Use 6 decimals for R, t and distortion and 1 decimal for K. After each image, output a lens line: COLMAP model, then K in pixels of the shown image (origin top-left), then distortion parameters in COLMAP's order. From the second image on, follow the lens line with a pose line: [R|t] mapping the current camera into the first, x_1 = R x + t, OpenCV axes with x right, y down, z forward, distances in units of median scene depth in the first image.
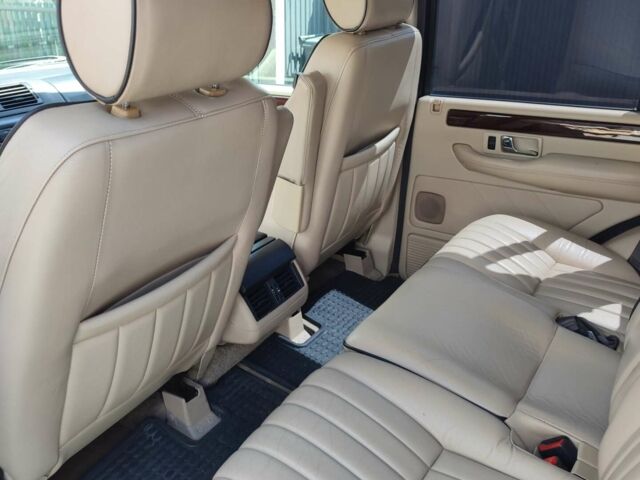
lens RADIAL K [[623.7, 0, 320.0], [0, 623.7, 240.0], [0, 0, 1]] dist [0.039193, -0.034840]
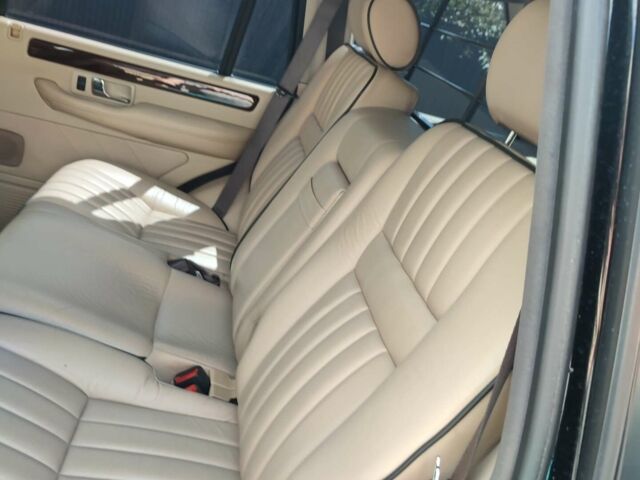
lens RADIAL K [[627.5, 0, 320.0], [0, 627.5, 240.0], [0, 0, 1]] dist [0.019333, 0.024180]
pose [[0.746400, -0.016693, 0.665289, -0.113140], [-0.029202, 0.997901, 0.057800, 0.018360], [-0.664857, -0.062570, 0.744345, 0.045465]]
